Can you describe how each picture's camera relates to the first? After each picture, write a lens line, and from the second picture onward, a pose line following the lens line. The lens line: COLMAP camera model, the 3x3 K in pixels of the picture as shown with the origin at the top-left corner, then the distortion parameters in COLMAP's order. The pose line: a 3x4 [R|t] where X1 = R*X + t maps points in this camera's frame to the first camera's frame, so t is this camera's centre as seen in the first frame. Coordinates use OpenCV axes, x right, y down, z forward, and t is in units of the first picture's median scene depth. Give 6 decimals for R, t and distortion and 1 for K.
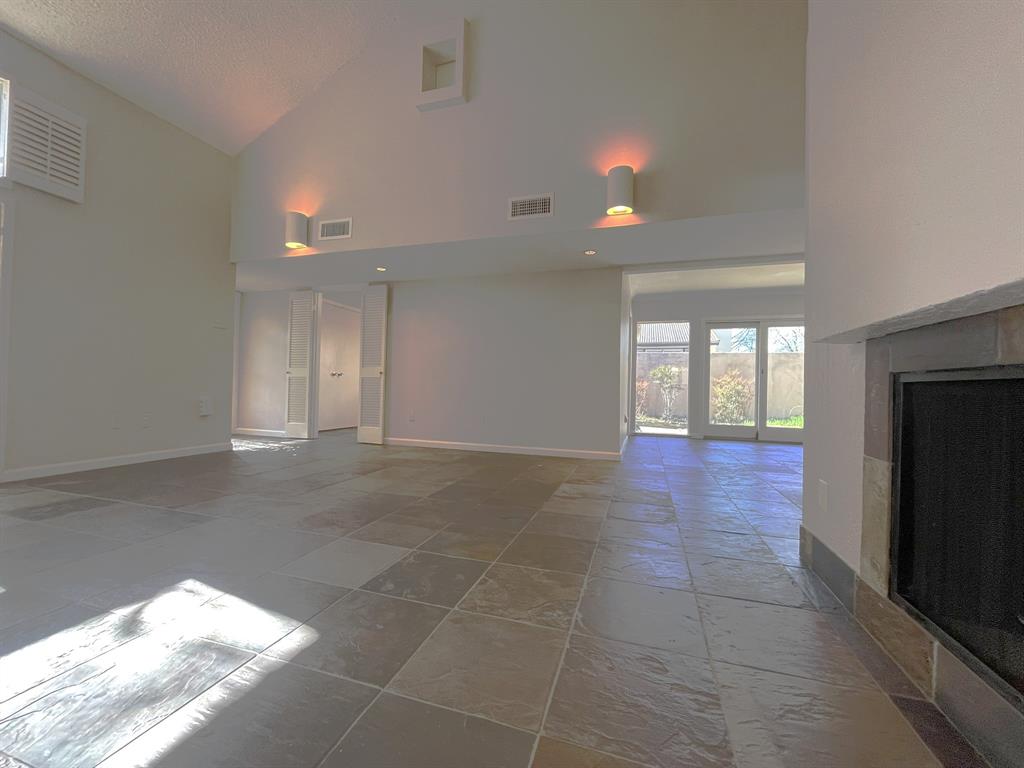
lens RADIAL K [[411.2, 0, 513.2], [0, 411.2, 385.3], [0, 0, 1]] dist [0.000729, -0.000368]
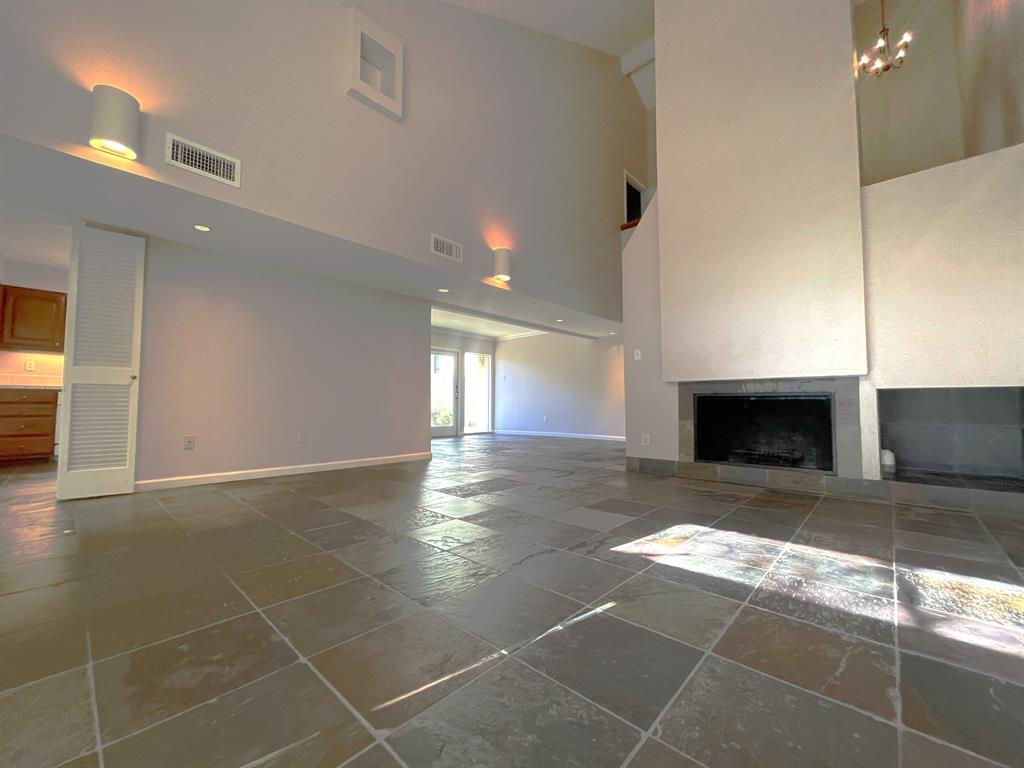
lens RADIAL K [[411.2, 0, 517.6], [0, 411.2, 383.6], [0, 0, 1]] dist [0.000729, -0.000368]
pose [[0.405996, 0.014626, 0.913758, -1.105124], [-0.010614, 0.999880, -0.011289, -0.032794], [-0.913813, -0.005115, 0.406102, 0.371649]]
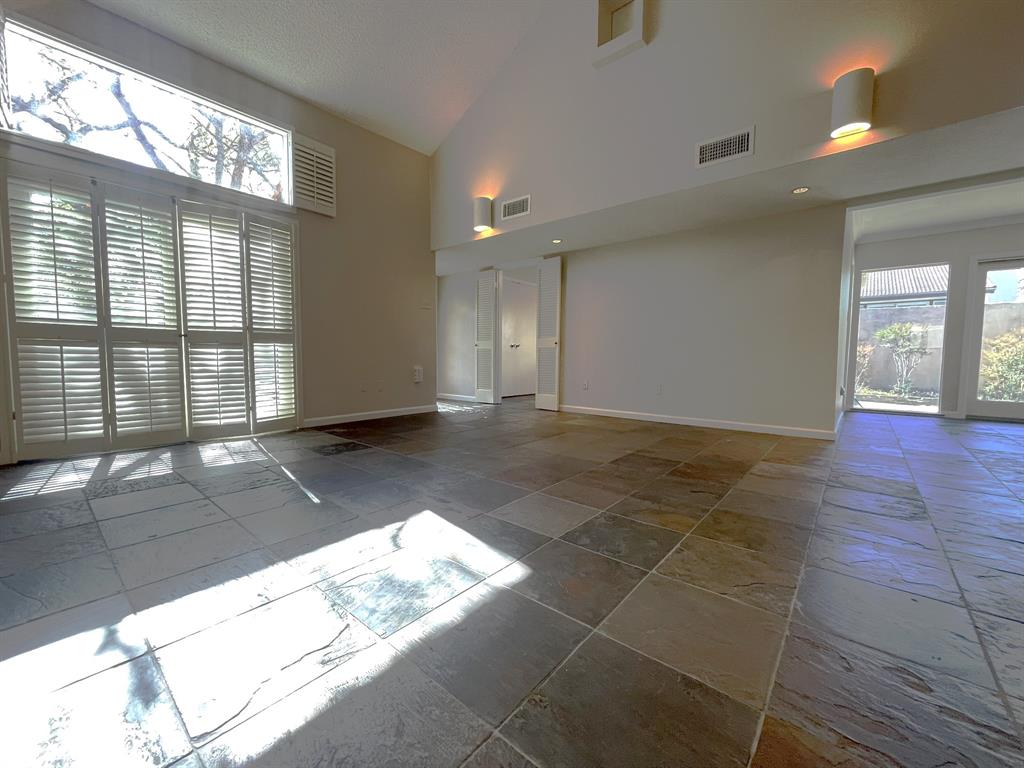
lens RADIAL K [[411.2, 0, 516.2], [0, 411.2, 384.5], [0, 0, 1]] dist [0.000729, -0.000368]
pose [[0.925510, 0.011492, -0.378548, -0.032052], [0.015705, 0.997515, 0.068679, 0.002795], [0.378397, -0.069508, 0.923030, -0.014149]]
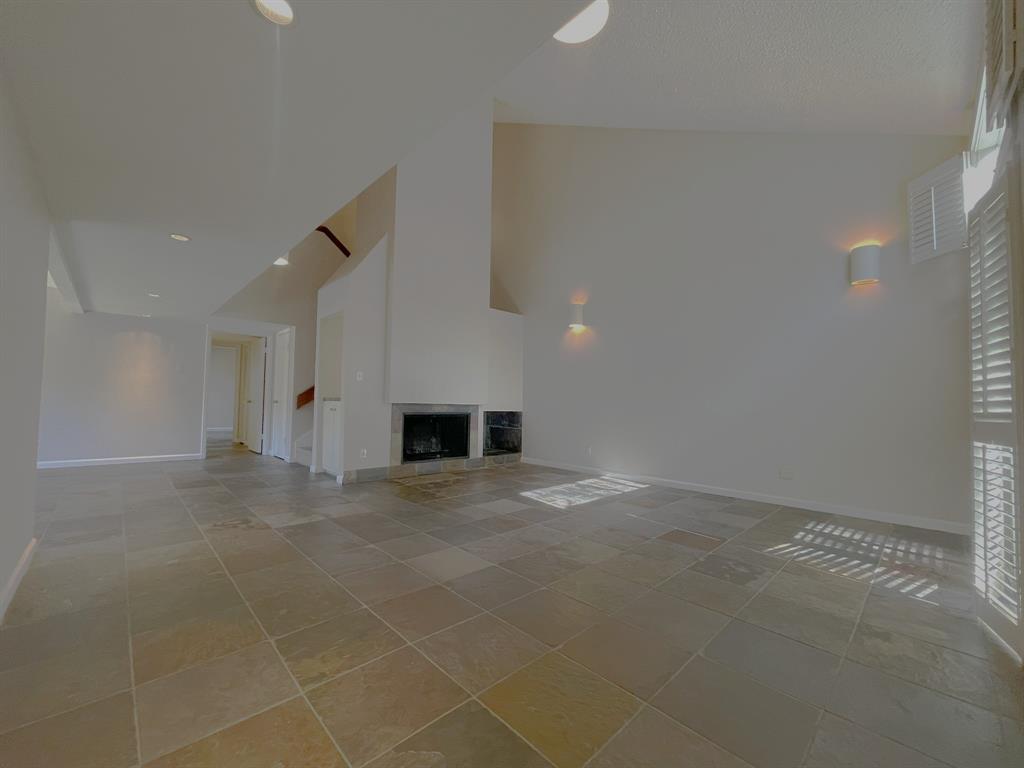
lens RADIAL K [[411.2, 0, 508.2], [0, 411.2, 387.4], [0, 0, 1]] dist [0.000729, -0.000368]
pose [[-0.882335, -0.036045, 0.469240, -0.856756], [-0.062592, 0.997193, -0.041094, -0.083623], [-0.466441, -0.065630, -0.882114, 1.739326]]
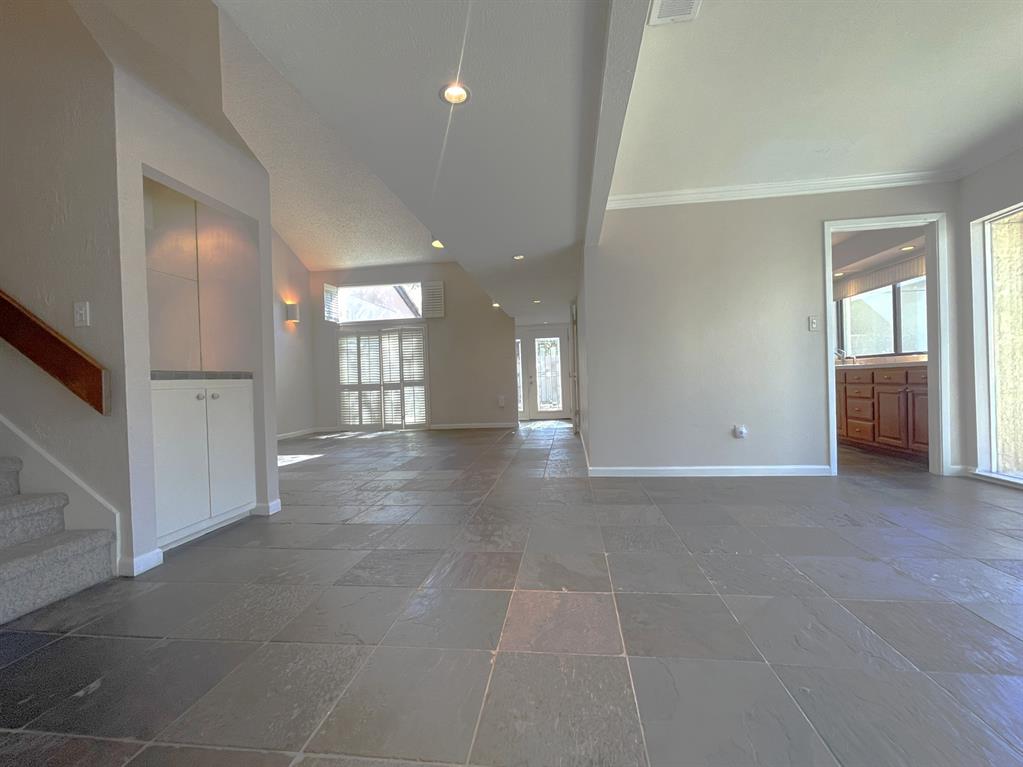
lens RADIAL K [[410.8, 0, 518.6], [0, 410.8, 387.5], [0, 0, 1]] dist [0.000729, -0.000368]
pose [[0.202748, -0.024886, -0.978915, 1.482603], [0.049363, 0.998666, -0.015164, 0.028983], [0.977986, -0.045248, 0.203706, 0.990340]]
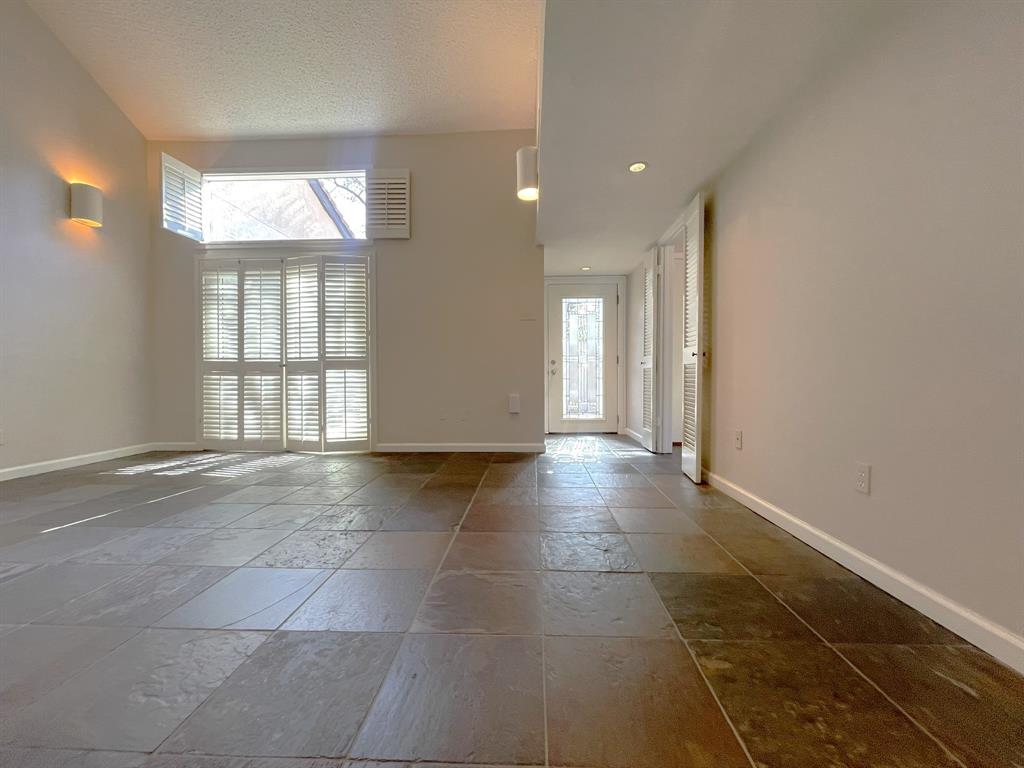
lens RADIAL K [[411.2, 0, 513.5], [0, 411.2, 385.2], [0, 0, 1]] dist [0.000729, -0.000368]
pose [[0.269120, -0.007516, -0.963077, 0.254685], [0.018276, 0.999829, -0.002695, 0.016268], [0.962933, -0.016876, 0.269211, 1.037857]]
